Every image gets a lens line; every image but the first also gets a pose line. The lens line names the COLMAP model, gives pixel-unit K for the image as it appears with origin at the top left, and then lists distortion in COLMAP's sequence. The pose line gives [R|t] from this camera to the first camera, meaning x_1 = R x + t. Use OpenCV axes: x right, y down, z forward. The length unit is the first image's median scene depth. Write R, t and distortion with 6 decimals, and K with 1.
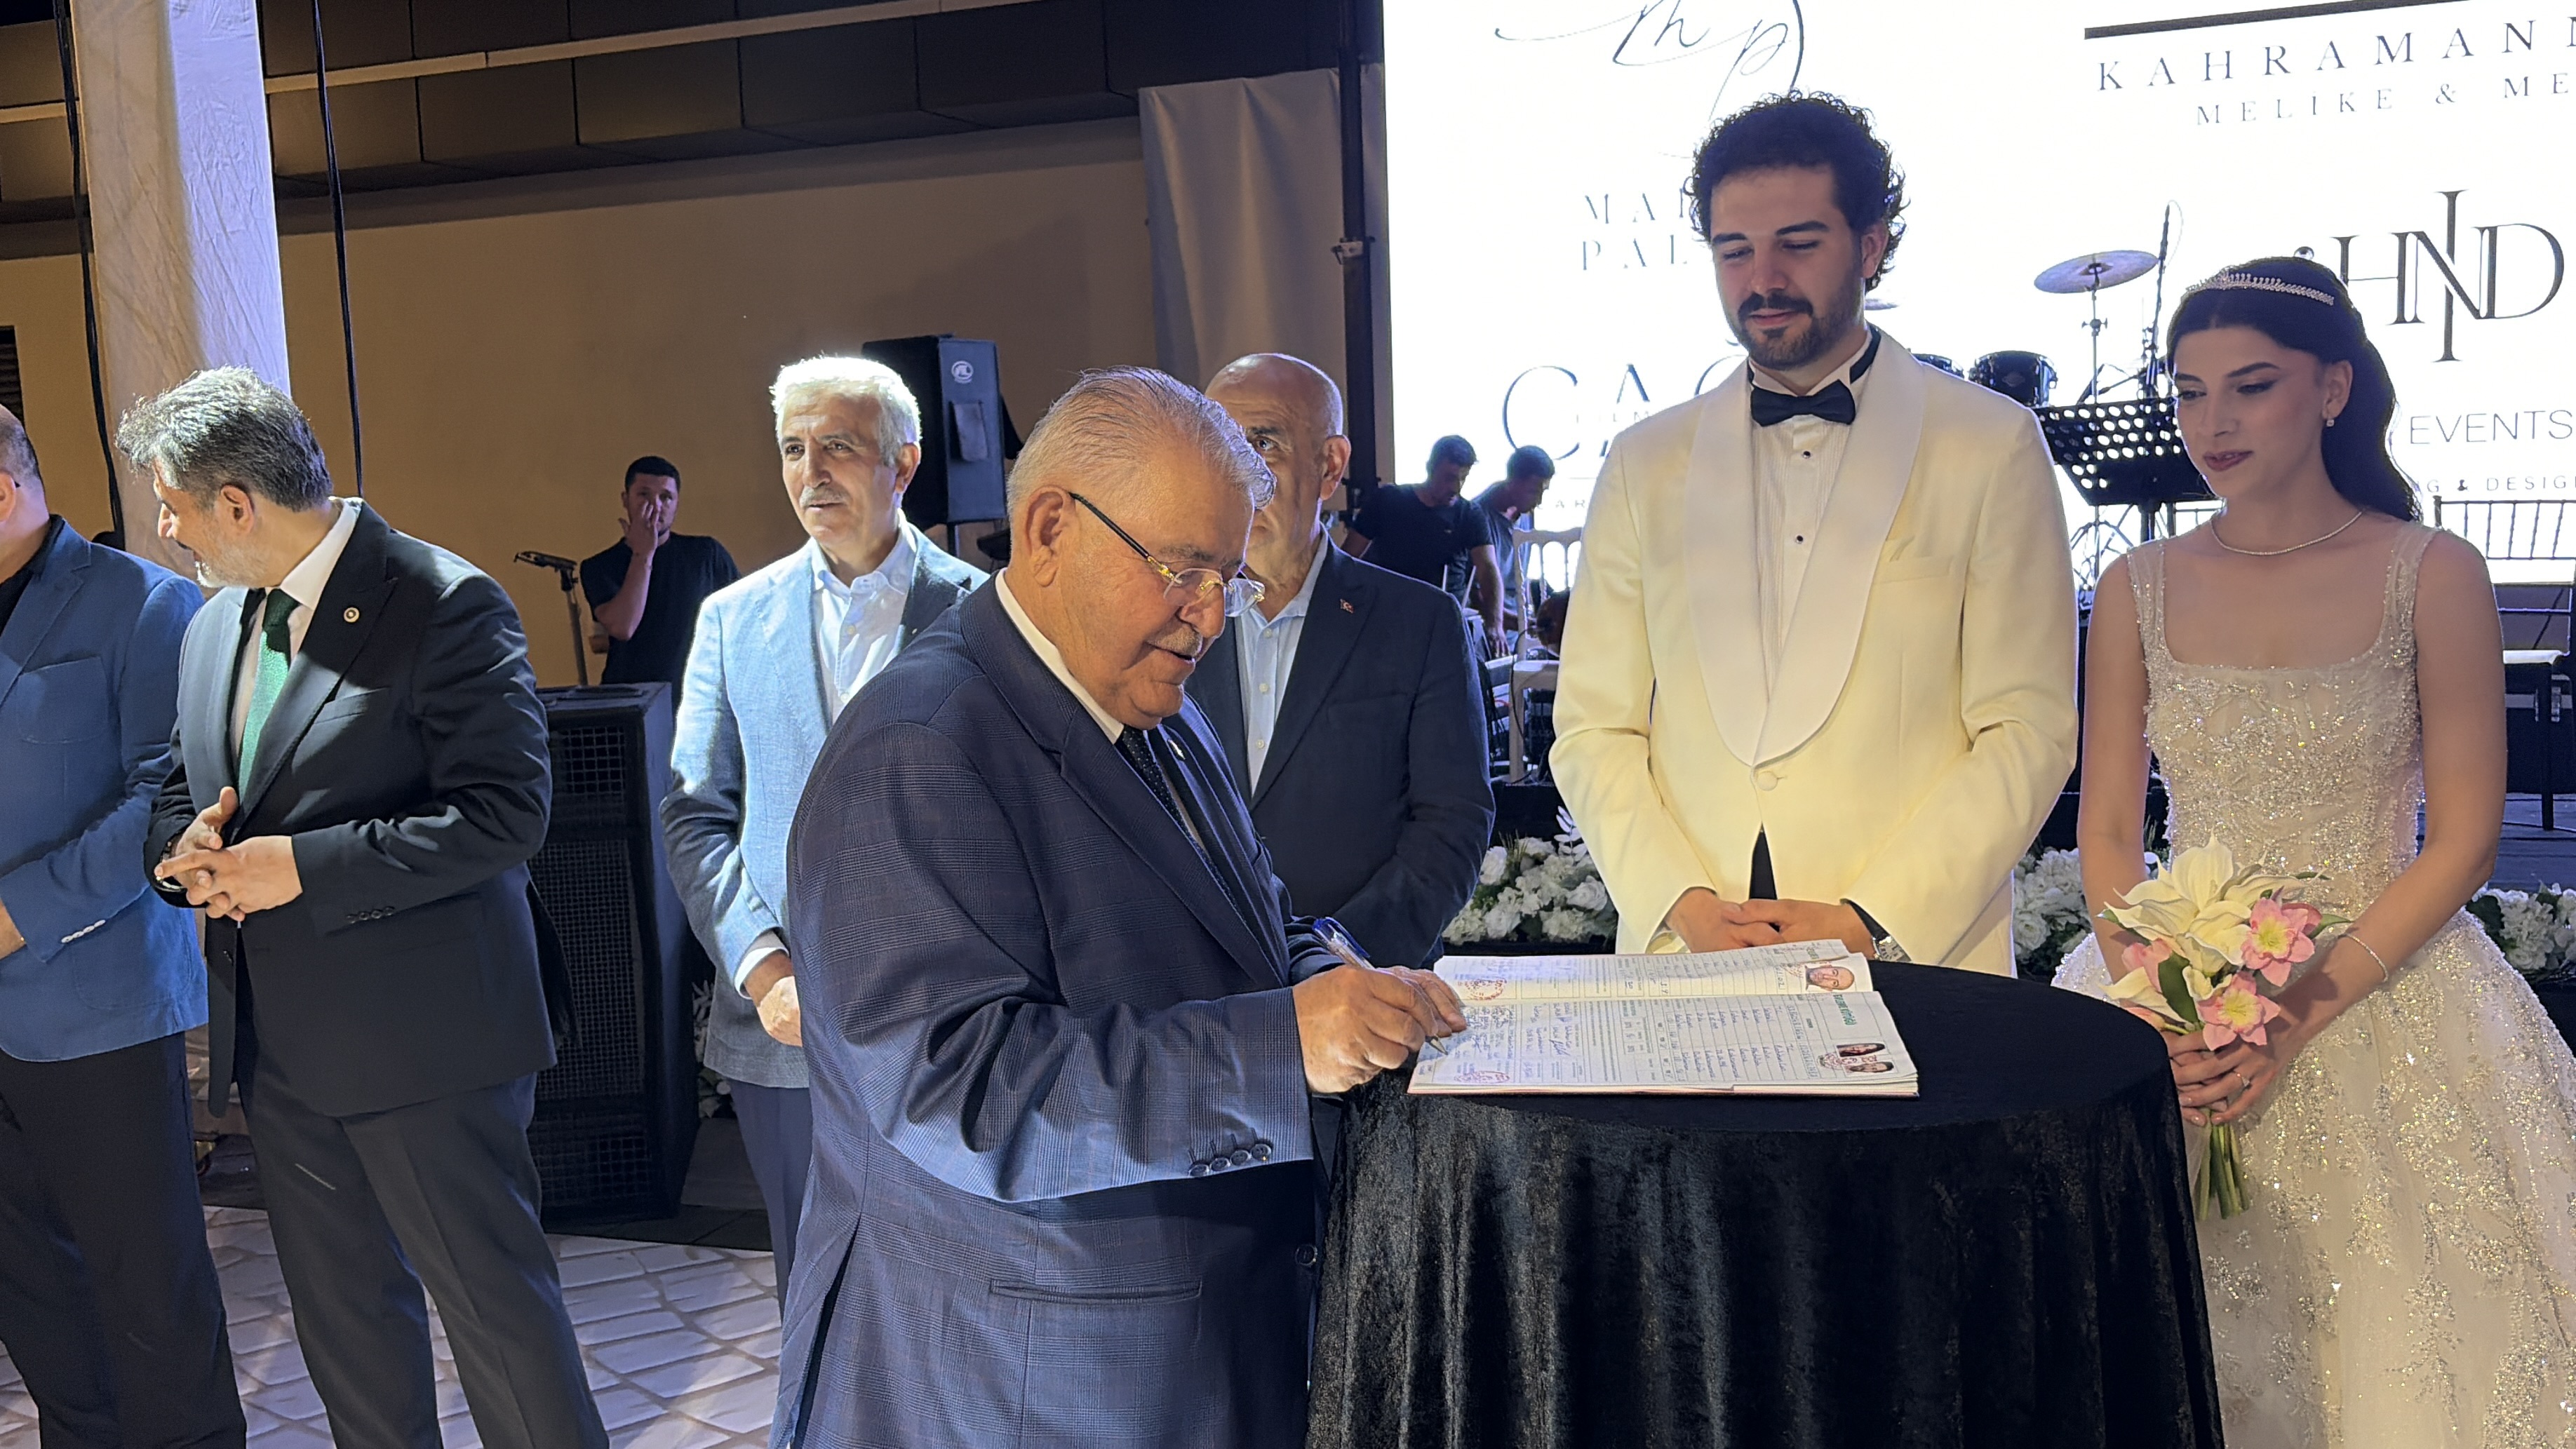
lens RADIAL K [[2433.0, 0, 1277.8], [0, 2433.0, 754.5], [0, 0, 1]] dist [0.019547, 0.000000]
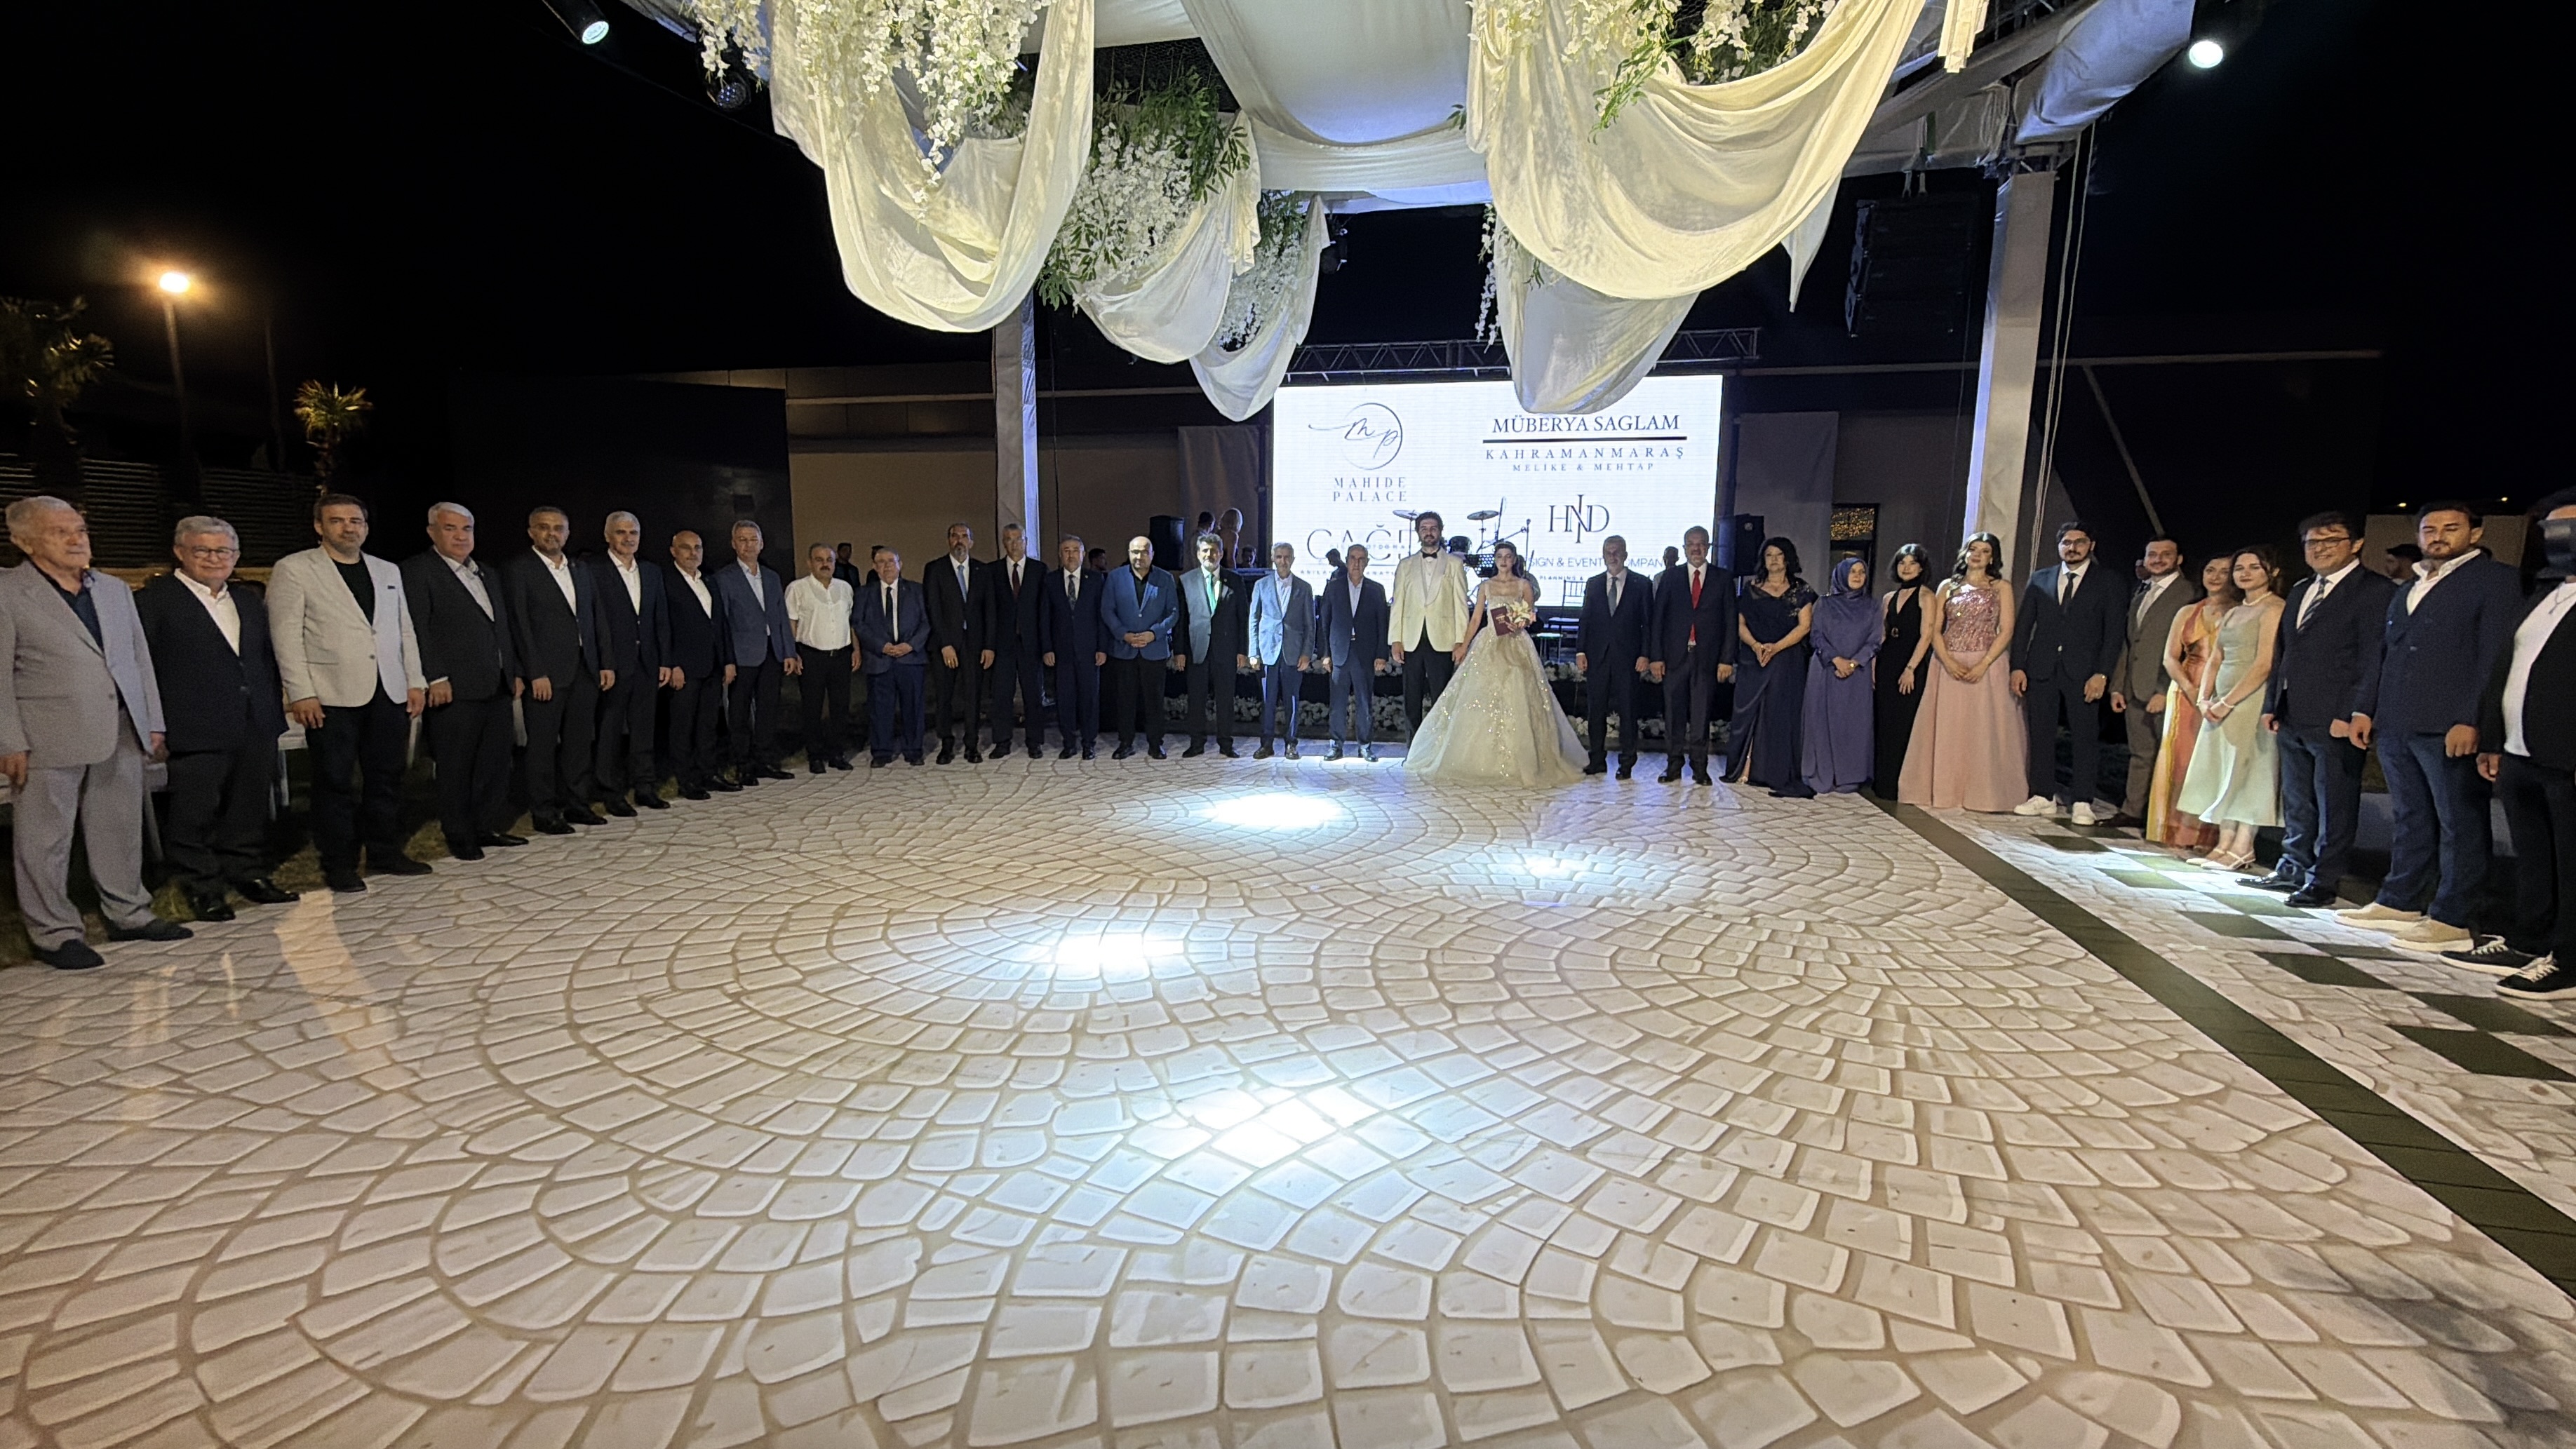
lens RADIAL K [[1097.5, 0, 1268.9], [0, 1097.5, 708.9], [0, 0, 1]] dist [0.010582, -0.000015]
pose [[0.991168, 0.027148, 0.129802, -0.265968], [-0.029914, 0.999364, 0.019402, 0.100070], [-0.129193, -0.023113, 0.991350, -0.841102]]
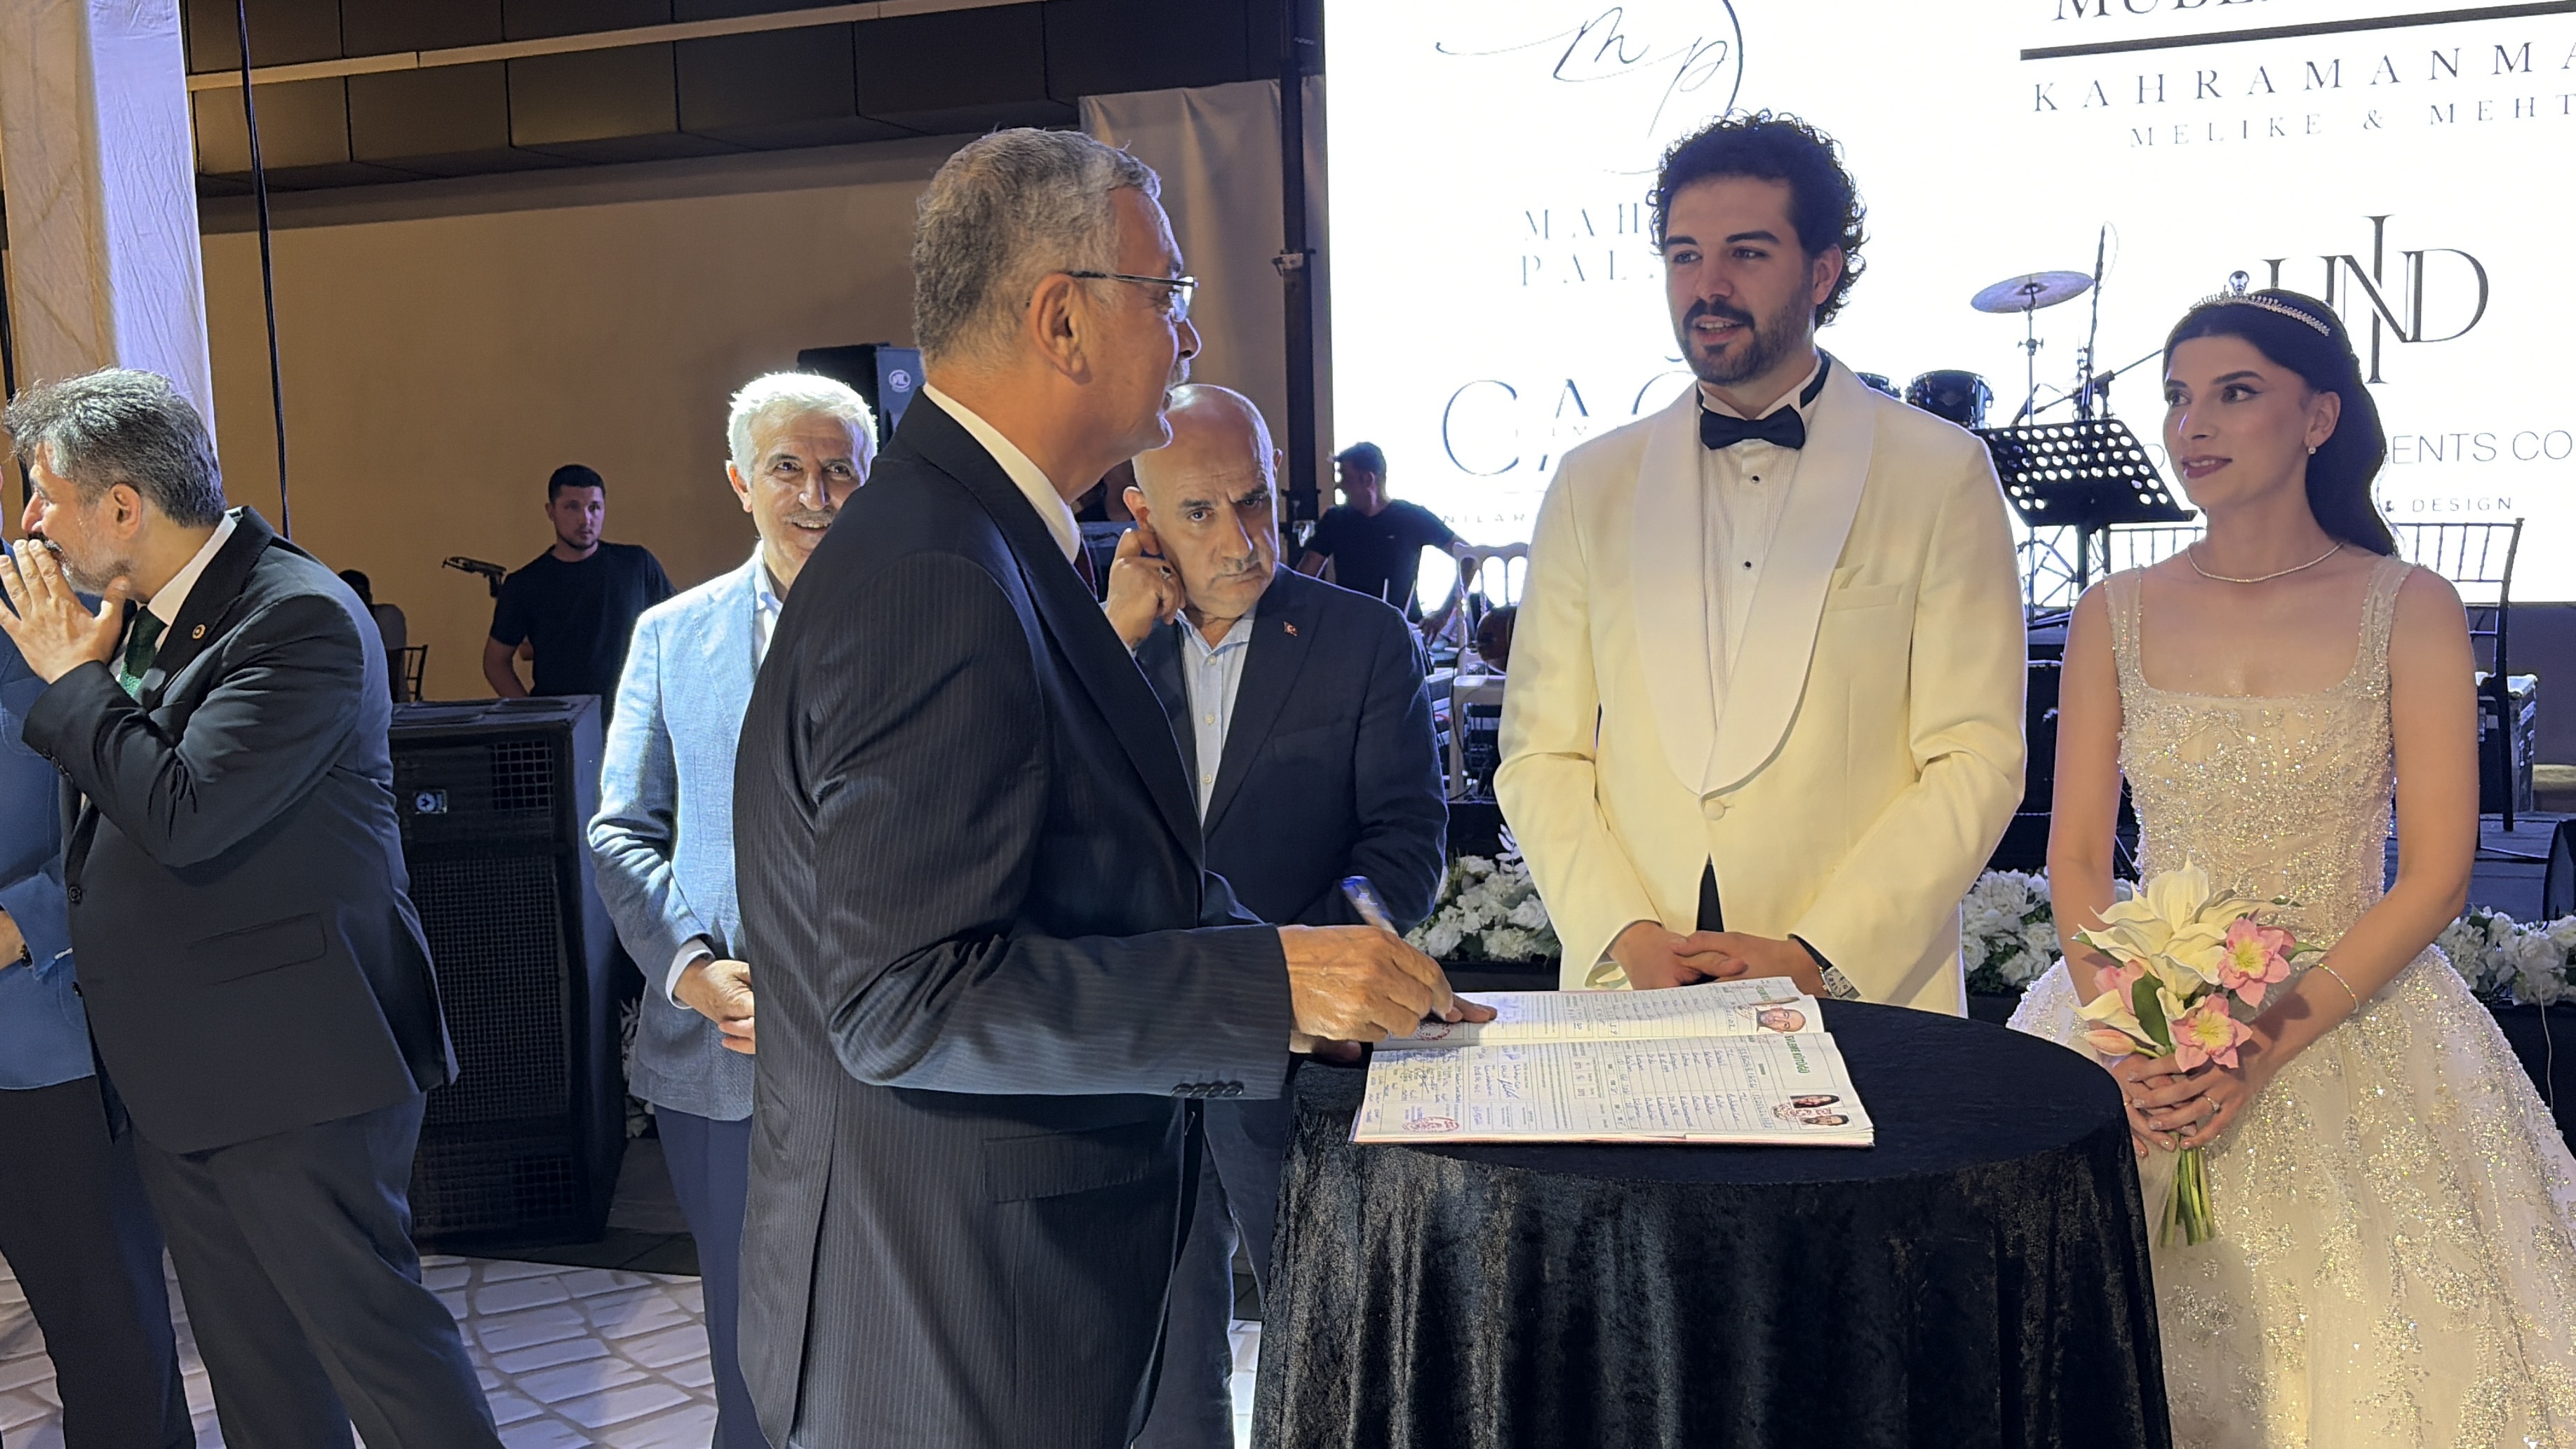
lens RADIAL K [[2433.0, 0, 1292.0], [0, 2433.0, 748.0], [0, 0, 1]] dist [0.019547, 0.000000]
pose [[0.999501, 0.003986, 0.031341, -0.000667], [-0.003795, 0.999974, -0.006147, -0.003449], [-0.031364, 0.006025, 0.999490, 0.007484]]
